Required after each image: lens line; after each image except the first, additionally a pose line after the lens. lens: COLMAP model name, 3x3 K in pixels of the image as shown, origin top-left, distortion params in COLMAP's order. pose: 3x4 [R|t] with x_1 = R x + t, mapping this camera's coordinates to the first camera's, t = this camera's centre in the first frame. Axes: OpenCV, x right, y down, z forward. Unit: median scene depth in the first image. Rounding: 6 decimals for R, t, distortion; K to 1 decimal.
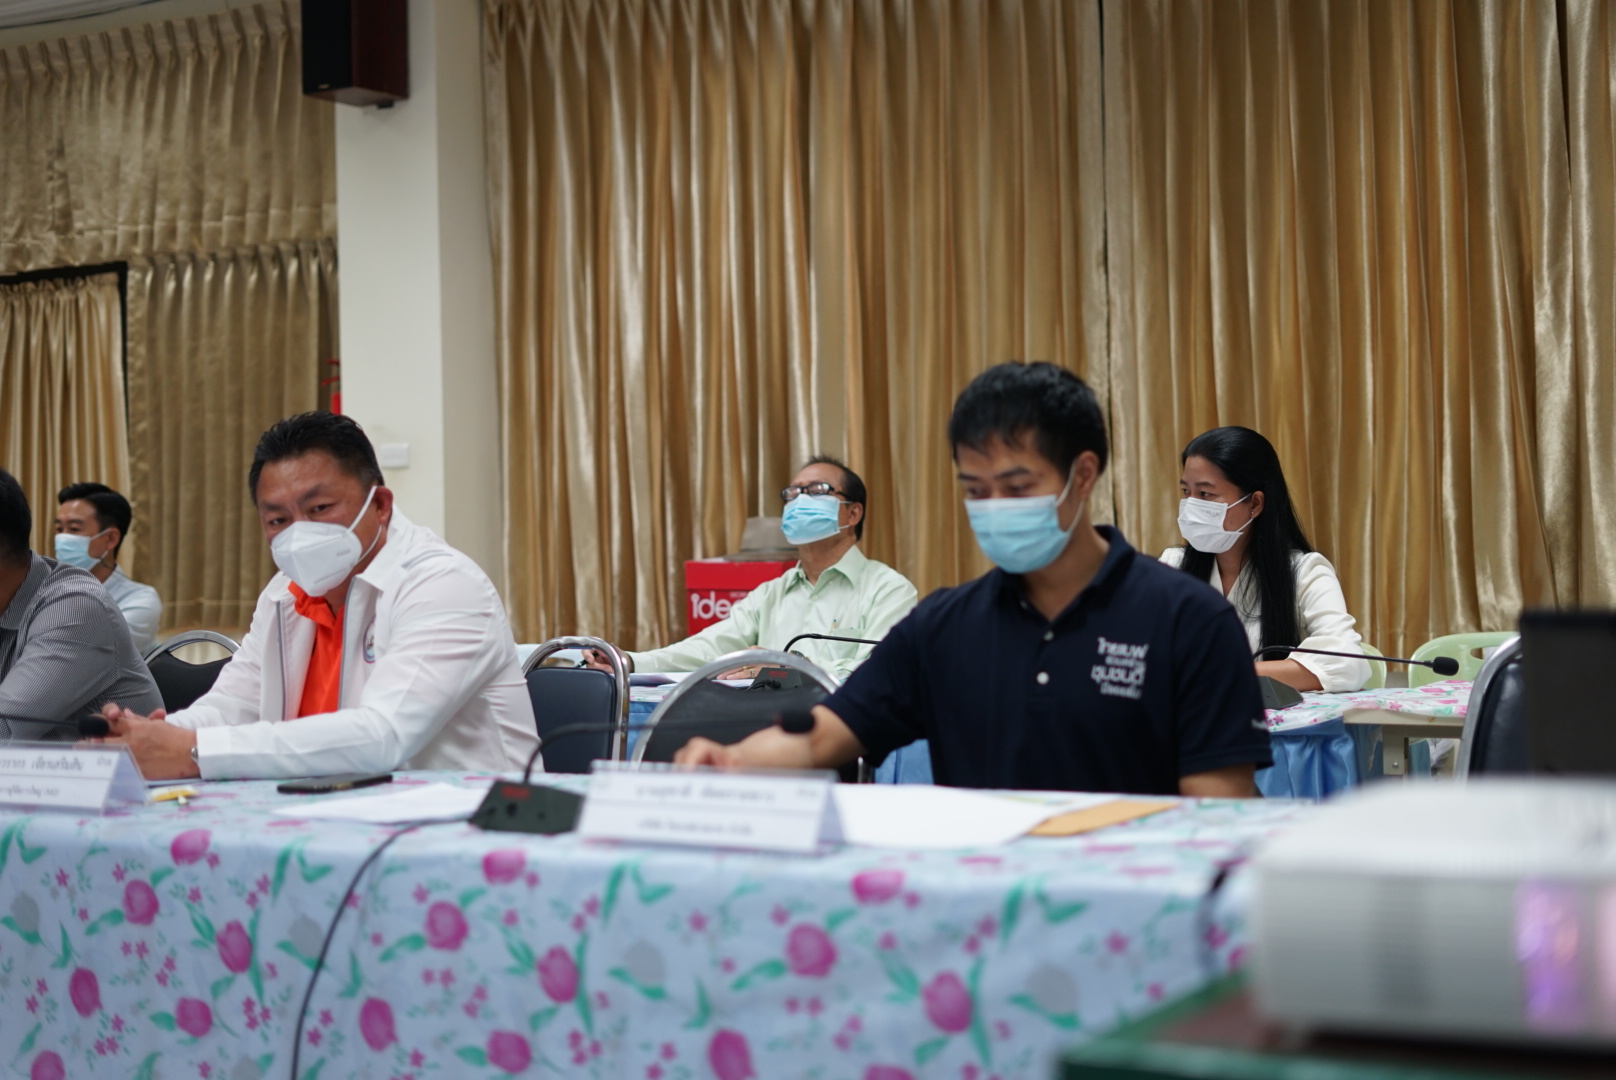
lens RADIAL K [[2334.0, 0, 804.7], [0, 2334.0, 548.2], [0, 0, 1]] dist [-0.030595, 0.037660]
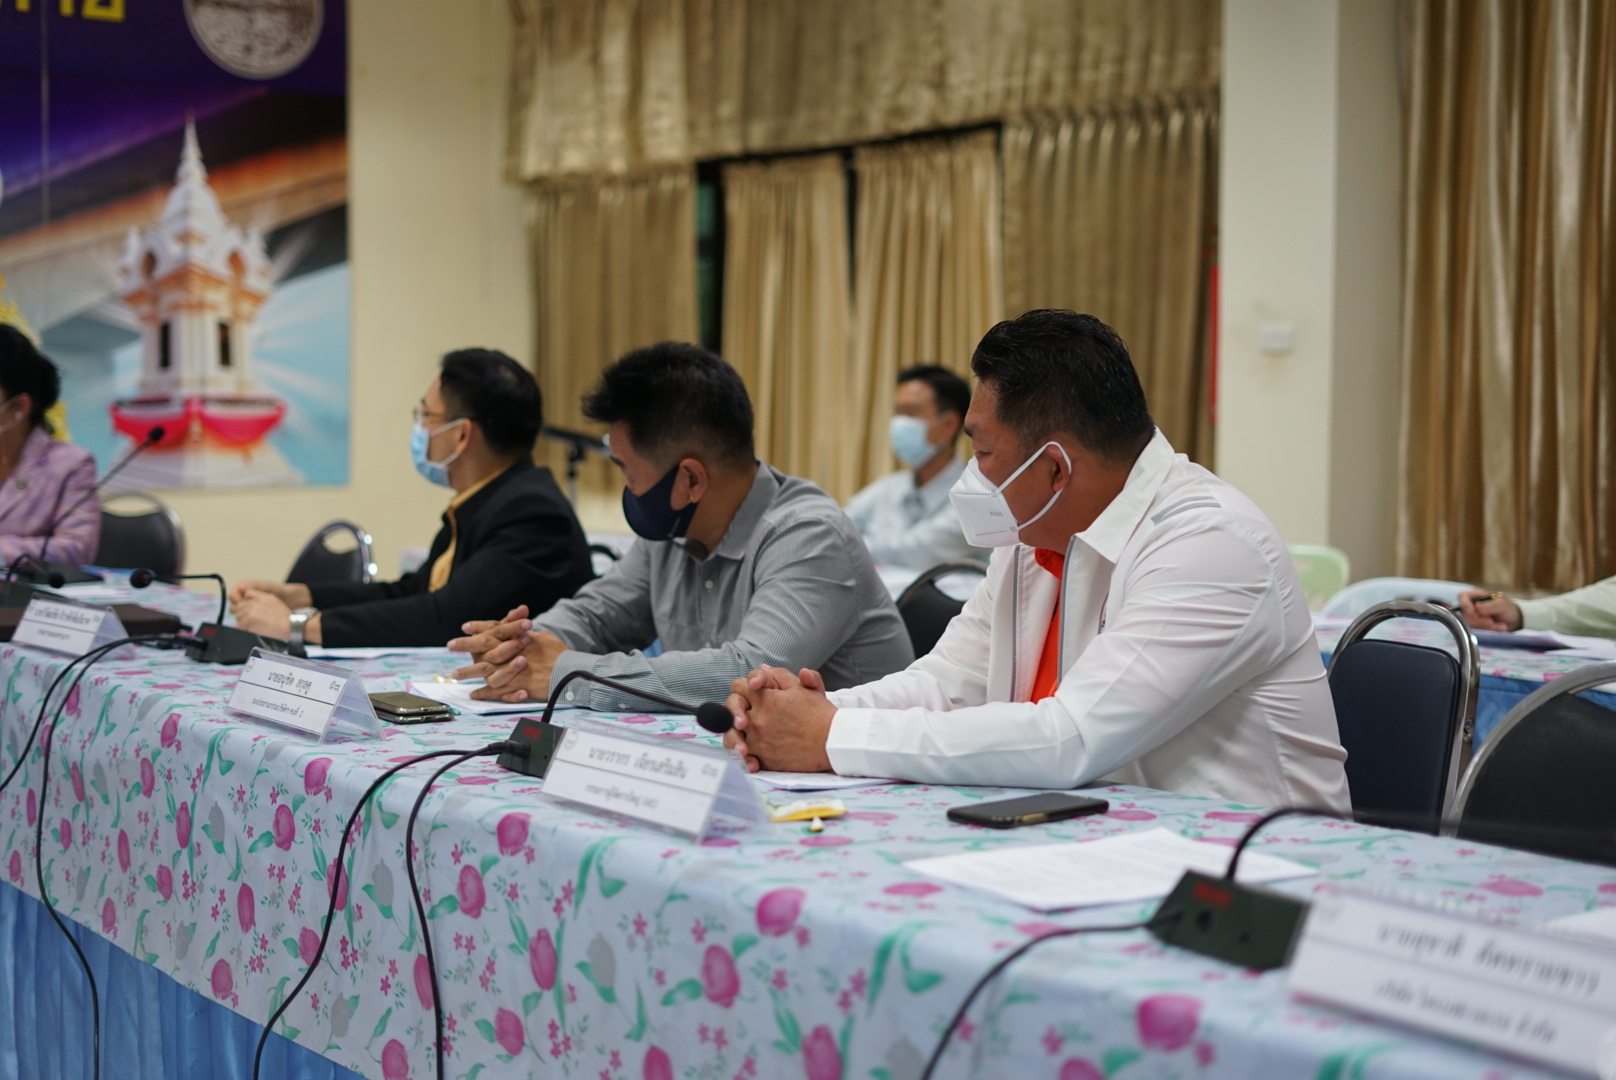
lens RADIAL K [[2352.3, 0, 805.2], [0, 2352.3, 543.7], [0, 0, 1]] dist [-0.024129, -0.007753]
pose [[0.918475, 0.049537, -0.392364, 0.011052], [-0.027620, 0.997736, 0.061311, -0.013224], [0.394513, -0.045476, 0.917764, 0.135395]]
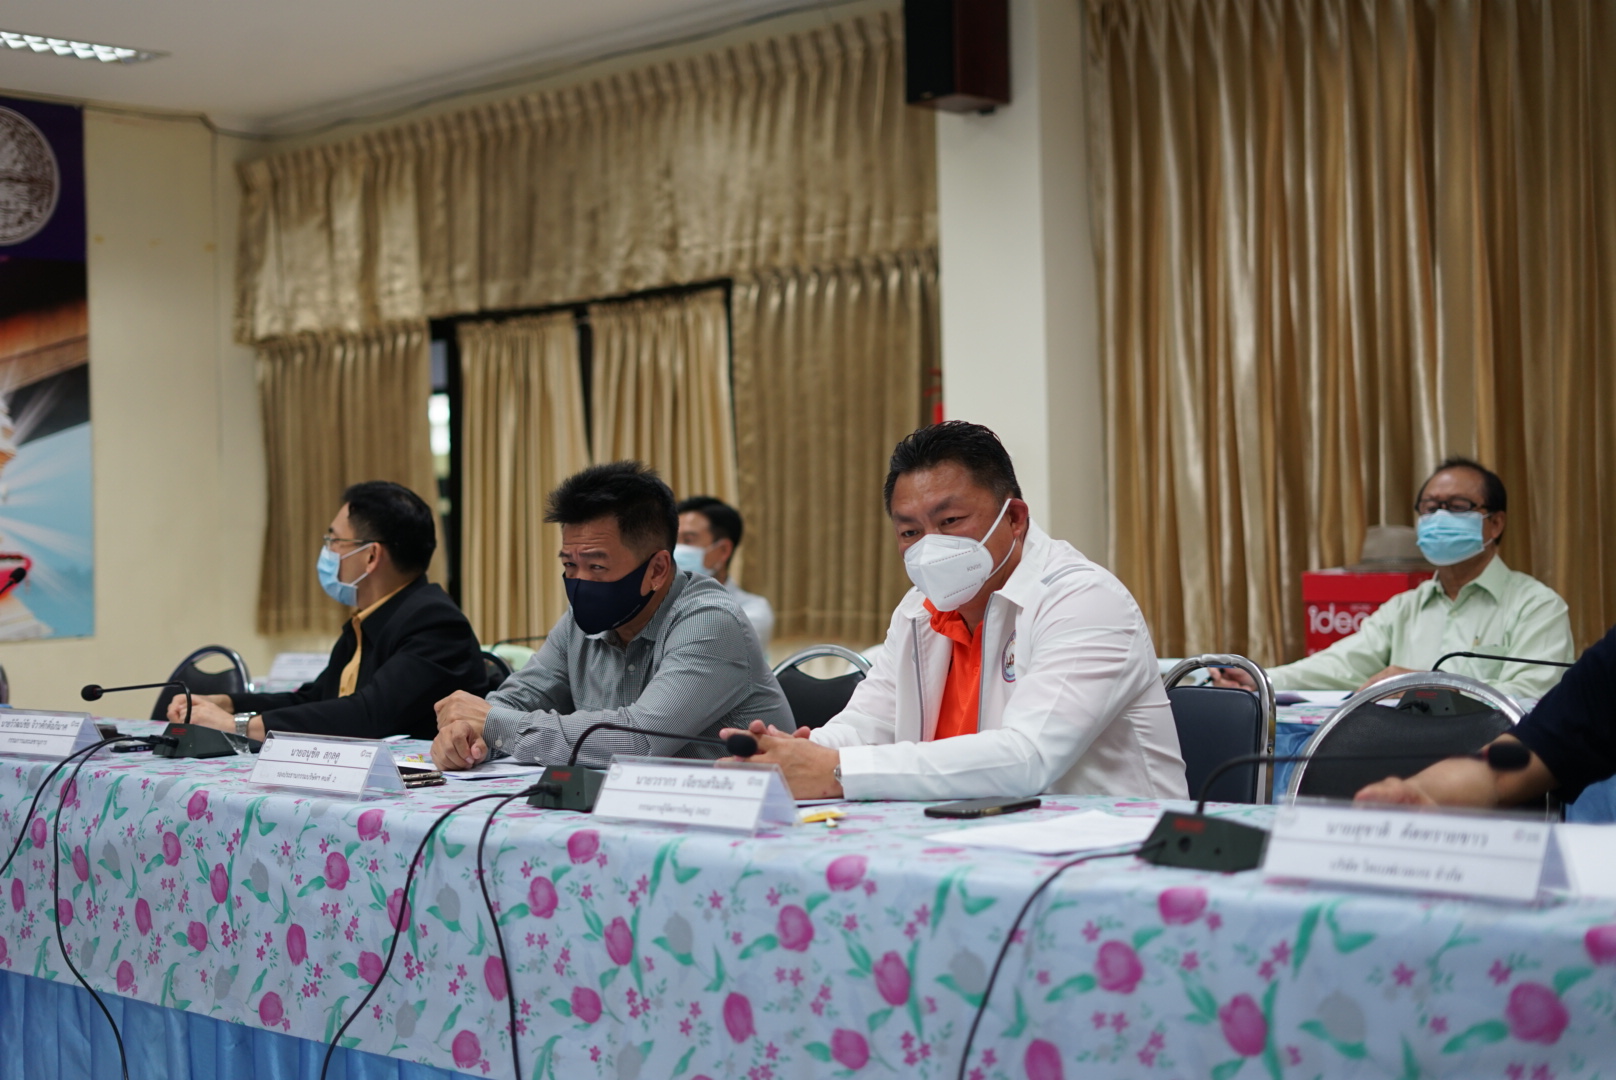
lens RADIAL K [[2342.3, 0, 805.5], [0, 2342.3, 542.2], [0, 0, 1]] dist [-0.024789, 0.029201]
pose [[0.970669, -0.004156, -0.240383, -0.018490], [0.002686, 0.999976, -0.006441, -0.001275], [0.240404, 0.005607, 0.970657, 0.020147]]
